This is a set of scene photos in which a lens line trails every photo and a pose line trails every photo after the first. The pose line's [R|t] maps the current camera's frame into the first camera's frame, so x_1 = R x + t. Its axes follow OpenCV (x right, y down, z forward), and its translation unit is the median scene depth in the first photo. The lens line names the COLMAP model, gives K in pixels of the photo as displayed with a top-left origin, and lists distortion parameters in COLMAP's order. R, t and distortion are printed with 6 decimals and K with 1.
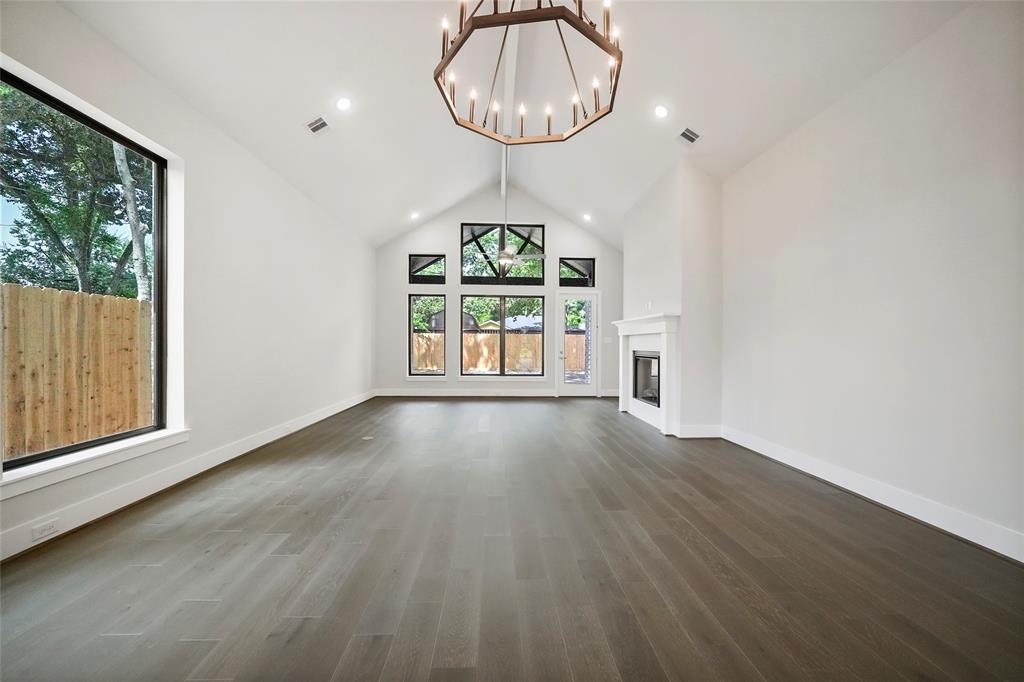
lens RADIAL K [[357.6, 0, 510.4], [0, 357.6, 345.1], [0, 0, 1]] dist [-0.015586, -0.000395]
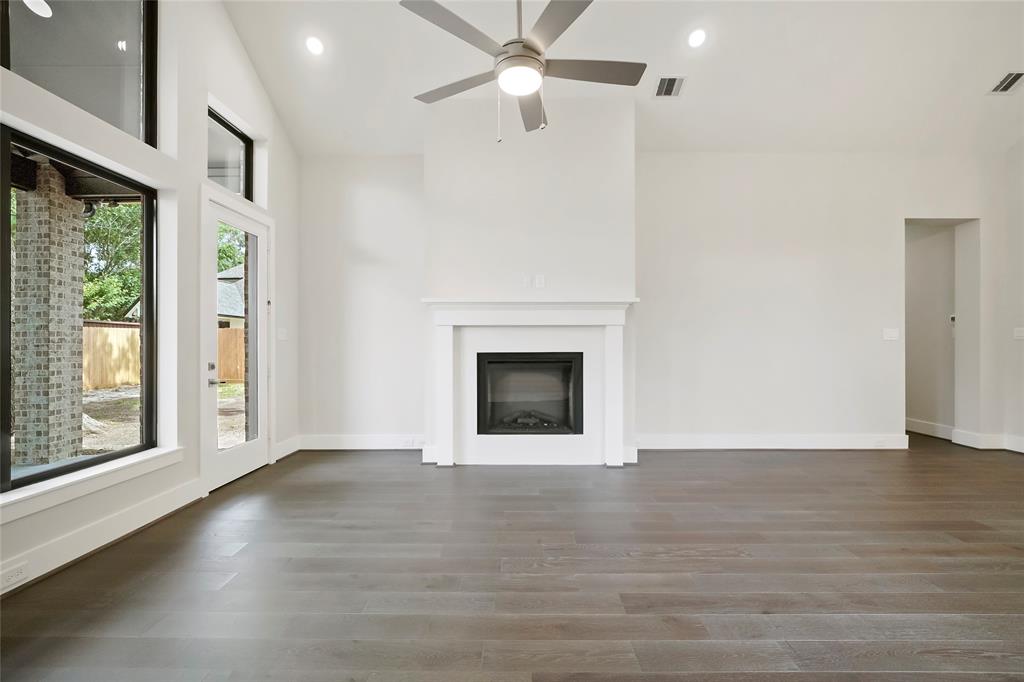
lens RADIAL K [[428.0, 0, 473.3], [0, 428.0, 343.3], [0, 0, 1]] dist [0.000762, -0.001545]
pose [[0.044375, -0.008839, 0.998976, -0.266036], [0.007691, 0.999934, 0.008506, -0.004795], [-0.998985, 0.007306, 0.044441, 0.737361]]
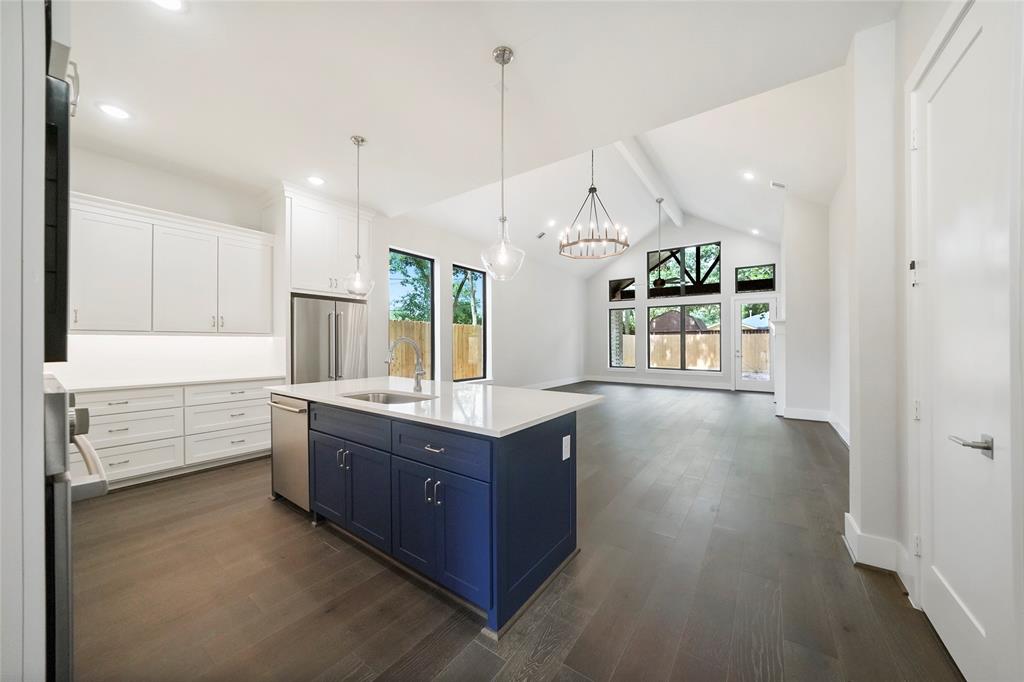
lens RADIAL K [[357.6, 0, 509.6], [0, 357.6, 342.0], [0, 0, 1]] dist [-0.015586, -0.000395]
pose [[0.784822, -0.008842, -0.619658, 0.276968], [0.002027, 0.999929, -0.011701, 0.002756], [0.619718, 0.007927, 0.784785, -0.340620]]
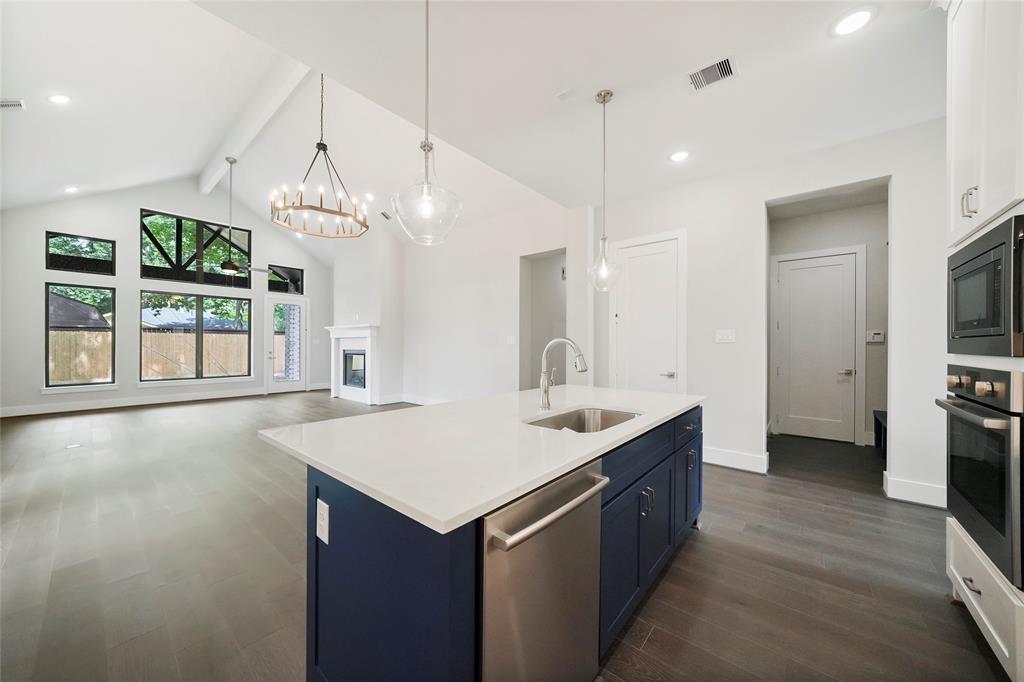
lens RADIAL K [[370.9, 0, 512.5], [0, 370.9, 343.7], [0, 0, 1]] dist [-0.014117, 0.000381]
pose [[0.680697, -0.003423, 0.732557, -0.175482], [0.006935, 0.999974, -0.001771, 0.000077], [-0.732532, 0.006286, 0.680703, -0.295025]]
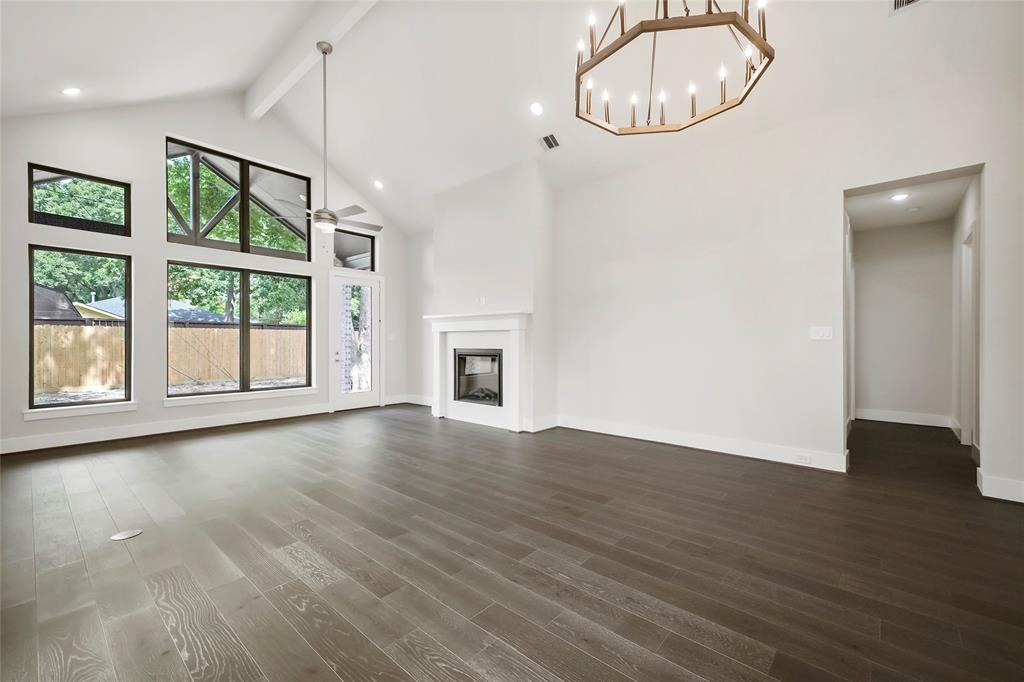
lens RADIAL K [[428.0, 0, 508.4], [0, 428.0, 342.9], [0, 0, 1]] dist [0.000762, -0.001545]
pose [[0.694266, -0.009154, 0.719660, -0.257388], [0.009509, 0.999949, 0.003546, -0.001590], [-0.719656, 0.004382, 0.694317, 0.111995]]
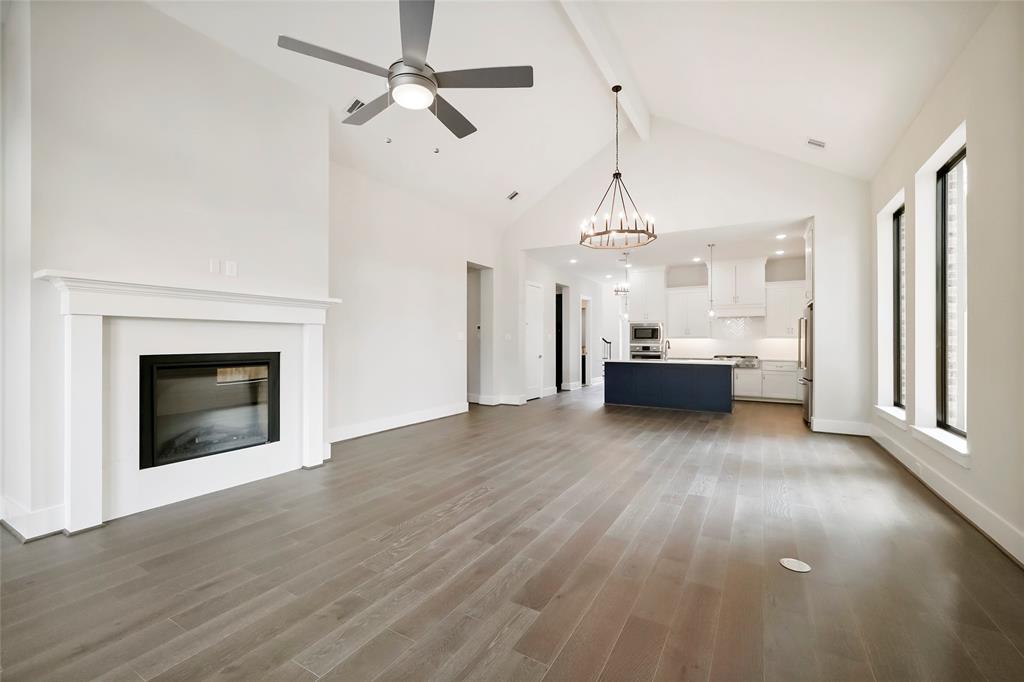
lens RADIAL K [[428.0, 0, 511.3], [0, 428.0, 346.4], [0, 0, 1]] dist [0.000762, -0.001545]
pose [[-0.841400, -0.015385, 0.540193, -0.215529], [-0.006253, 0.999805, 0.018735, -0.005583], [-0.540376, 0.012386, -0.841333, 0.896385]]
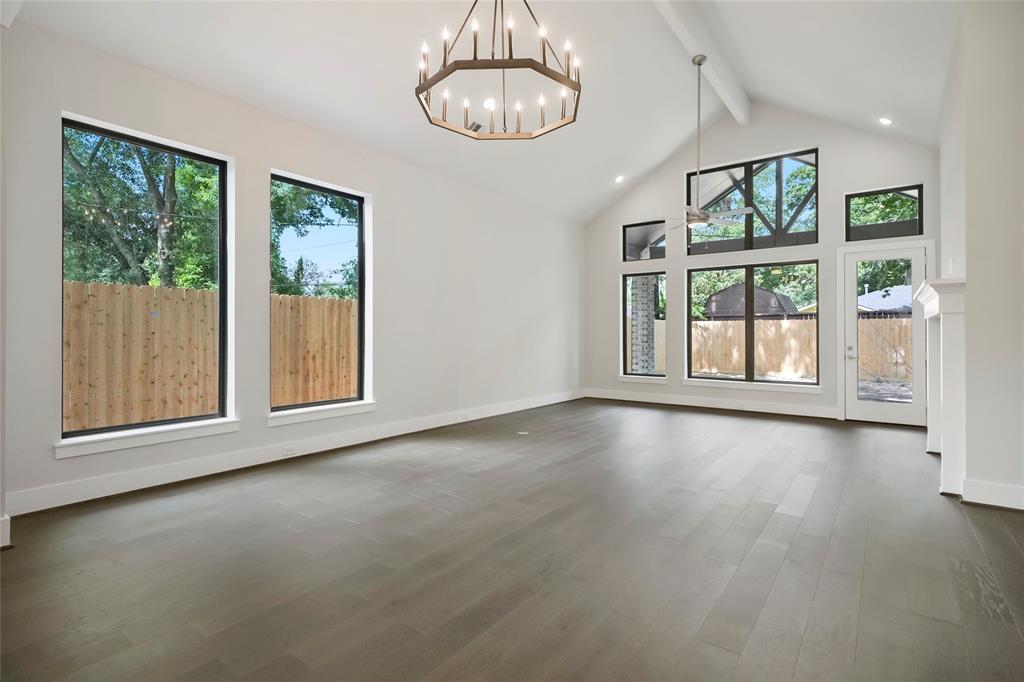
lens RADIAL K [[496.8, 0, 511.7], [0, 496.8, 331.5], [0, 0, 1]] dist [0.011107, 0.000647]
pose [[0.773482, -0.009115, -0.633752, 0.239809], [0.000778, 0.999909, -0.013432, 0.002103], [0.633817, 0.009896, 0.773419, -0.036820]]
